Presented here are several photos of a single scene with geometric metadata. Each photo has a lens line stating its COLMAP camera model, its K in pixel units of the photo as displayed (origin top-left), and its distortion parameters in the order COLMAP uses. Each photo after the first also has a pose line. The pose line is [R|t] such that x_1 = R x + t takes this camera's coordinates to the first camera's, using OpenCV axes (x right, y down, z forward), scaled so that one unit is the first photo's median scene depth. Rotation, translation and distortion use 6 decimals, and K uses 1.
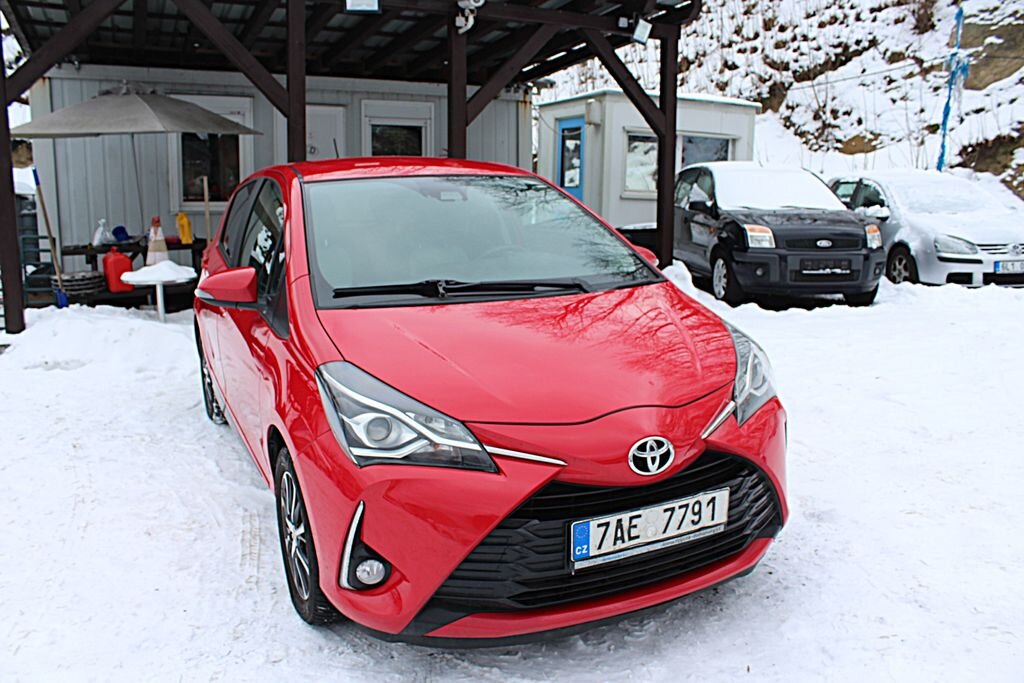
lens RADIAL K [[848.6, 0, 510.0], [0, 848.6, 339.6], [0, 0, 1]] dist [-0.155712, 0.135335]
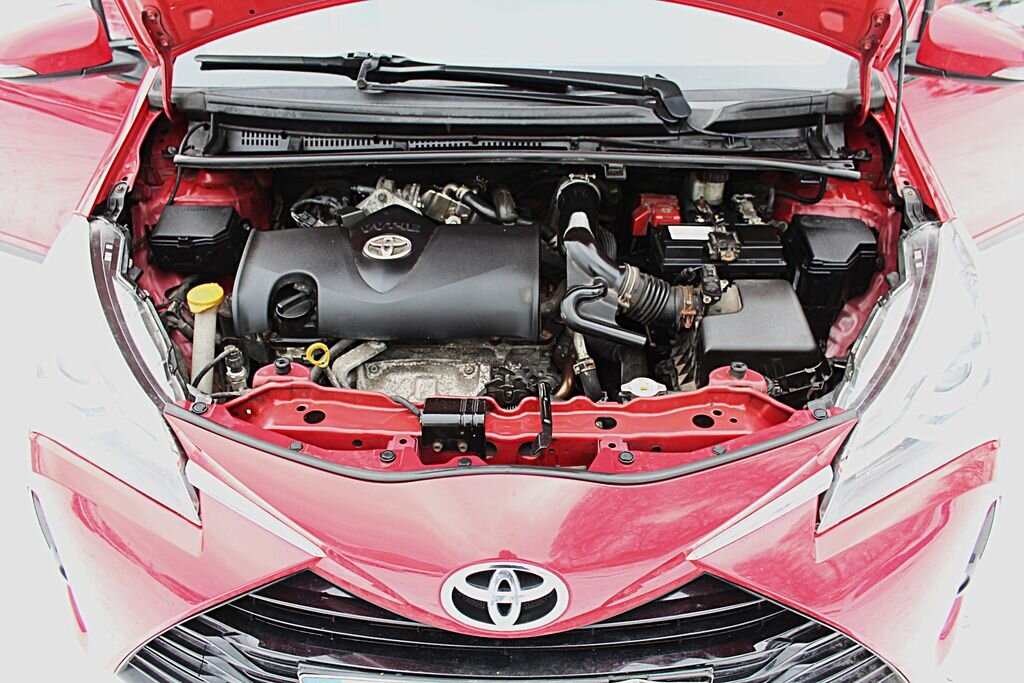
lens RADIAL K [[848.6, 0, 519.8], [0, 848.6, 342.9], [0, 0, 1]] dist [-0.155712, 0.135335]
pose [[0.894567, 0.258037, -0.364921, 0.084449], [-0.100820, 0.911959, 0.397701, -0.043519], [0.435415, -0.318979, 0.841823, 0.192664]]
